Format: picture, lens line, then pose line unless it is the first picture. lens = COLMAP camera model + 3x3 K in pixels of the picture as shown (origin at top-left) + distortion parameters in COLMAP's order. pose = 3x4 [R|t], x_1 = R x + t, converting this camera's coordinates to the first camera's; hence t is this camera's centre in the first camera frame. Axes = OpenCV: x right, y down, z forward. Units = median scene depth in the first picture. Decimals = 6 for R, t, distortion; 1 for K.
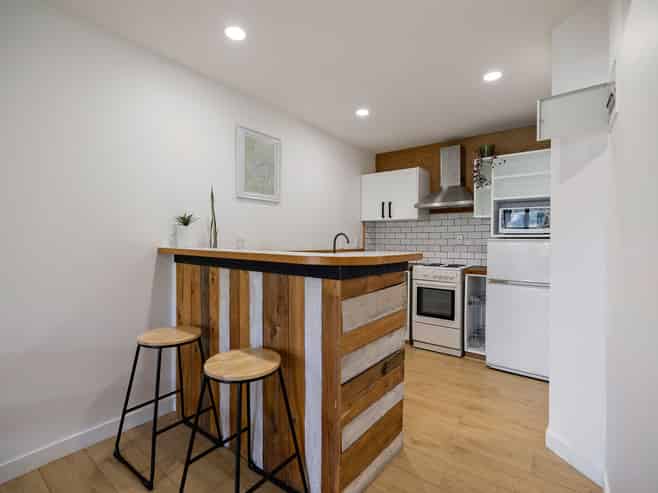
lens RADIAL K [[325.5, 0, 329.0], [0, 325.5, 246.5], [0, 0, 1]] dist [0.000849, 0.000103]
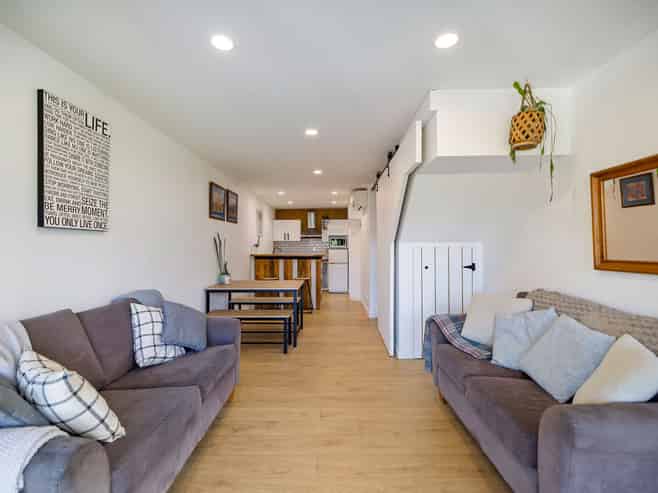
lens RADIAL K [[311.6, 0, 329.0], [0, 311.6, 246.5], [0, 0, 1]] dist [0.000737, 0.000688]
pose [[0.809428, -0.009086, 0.587149, -1.078226], [0.019609, 0.999741, -0.011561, -0.013765], [-0.586891, 0.020872, 0.809397, -1.186832]]
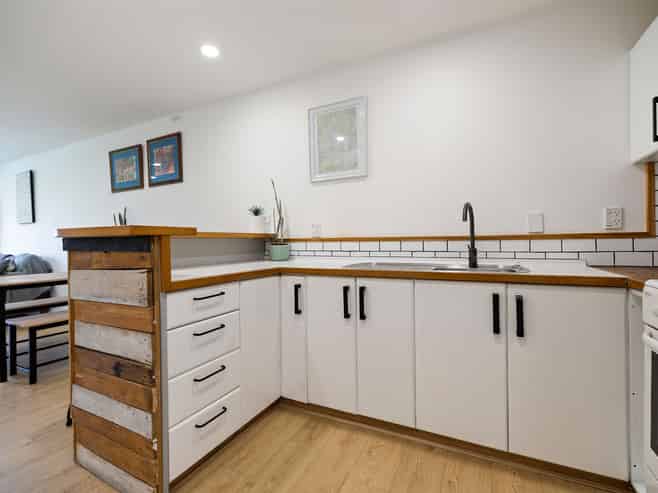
lens RADIAL K [[311.6, 0, 329.0], [0, 311.6, 246.5], [0, 0, 1]] dist [0.000737, 0.000688]
pose [[0.171486, 0.008156, -0.985153, 0.542936], [-0.002324, 0.999966, 0.007874, 0.030781], [0.985184, 0.000939, 0.171499, 0.716770]]
